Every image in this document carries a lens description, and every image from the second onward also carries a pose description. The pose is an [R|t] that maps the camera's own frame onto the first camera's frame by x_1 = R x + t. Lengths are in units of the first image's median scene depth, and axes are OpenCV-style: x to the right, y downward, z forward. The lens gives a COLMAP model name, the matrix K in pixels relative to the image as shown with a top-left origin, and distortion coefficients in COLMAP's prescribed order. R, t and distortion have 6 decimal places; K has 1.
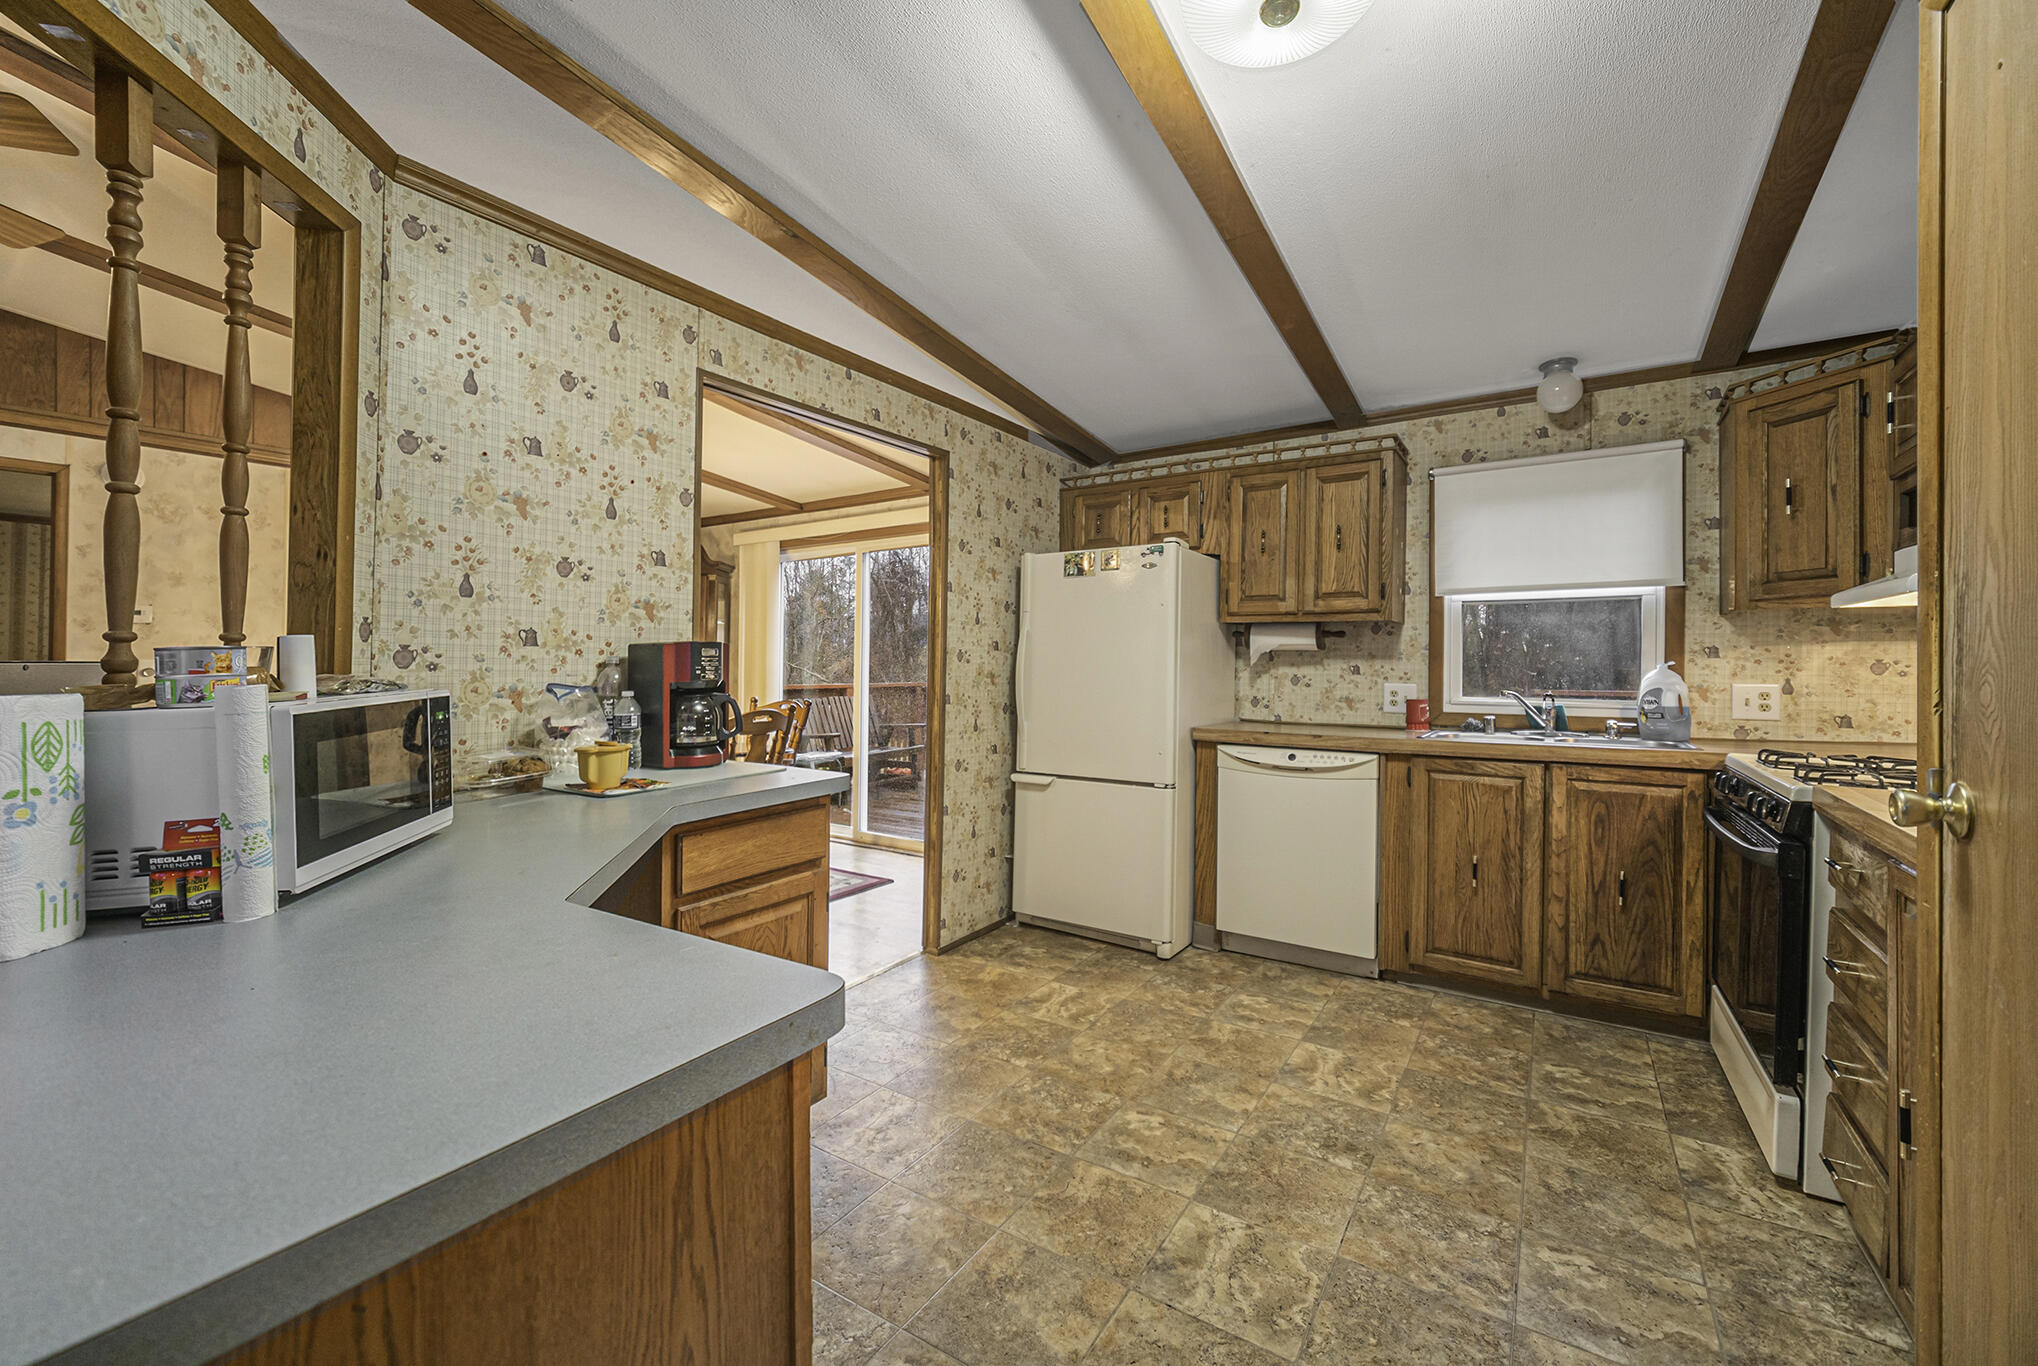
lens RADIAL K [[808.5, 0, 1008.2], [0, 808.5, 670.1], [0, 0, 1]] dist [-0.001351, 0.000041]
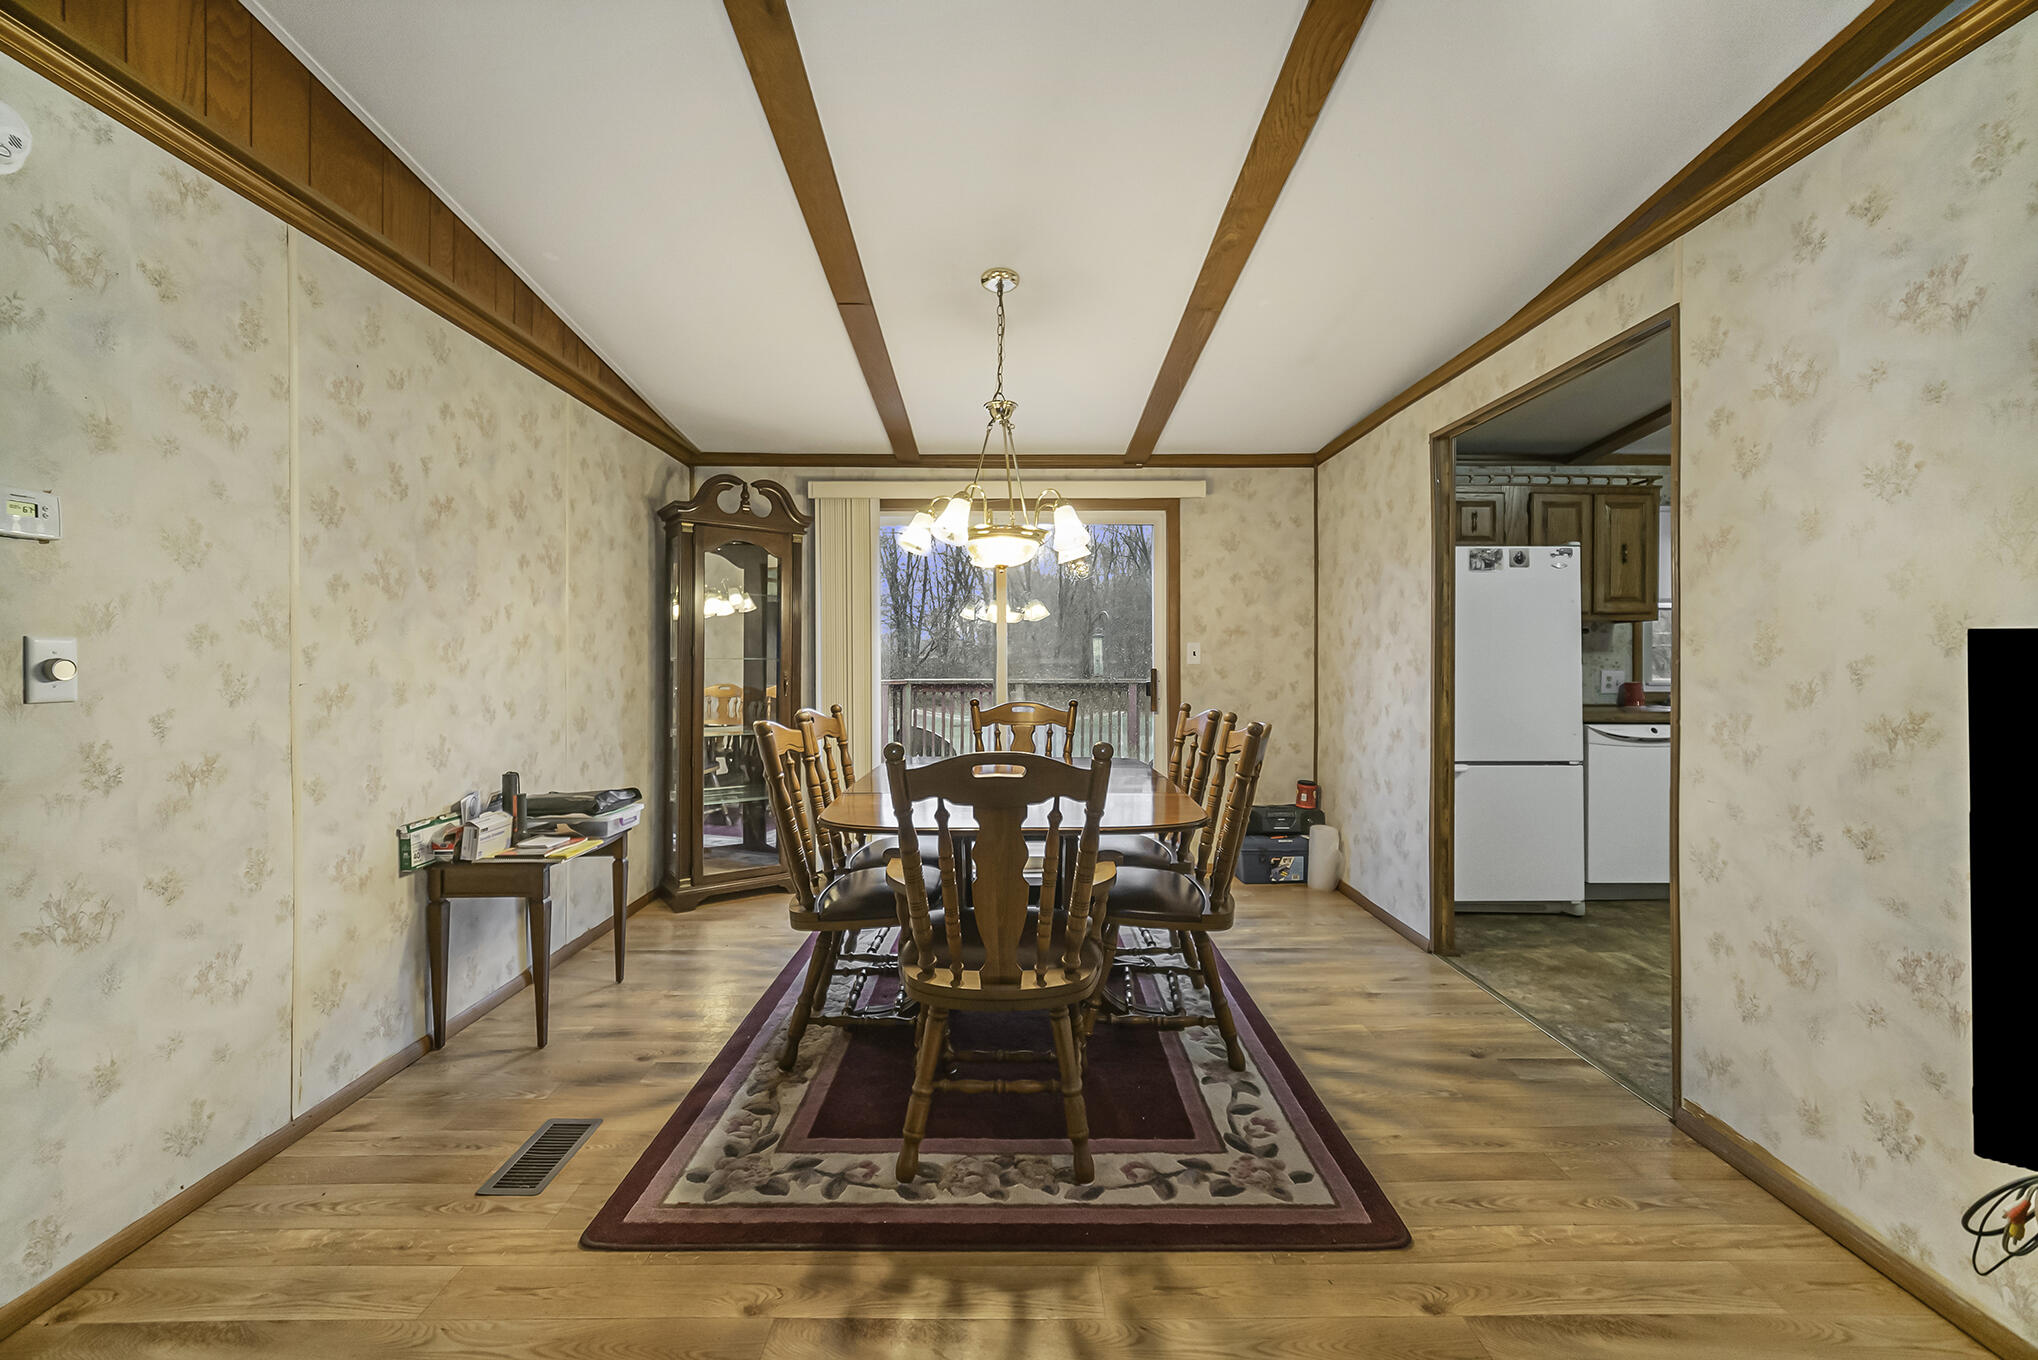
lens RADIAL K [[808.5, 0, 1028.1], [0, 808.5, 662.2], [0, 0, 1]] dist [-0.001351, 0.000041]
pose [[0.820820, -0.002521, 0.571182, -0.999519], [0.008481, 0.999934, -0.007774, 0.005519], [-0.571125, 0.011225, 0.820787, 0.482233]]
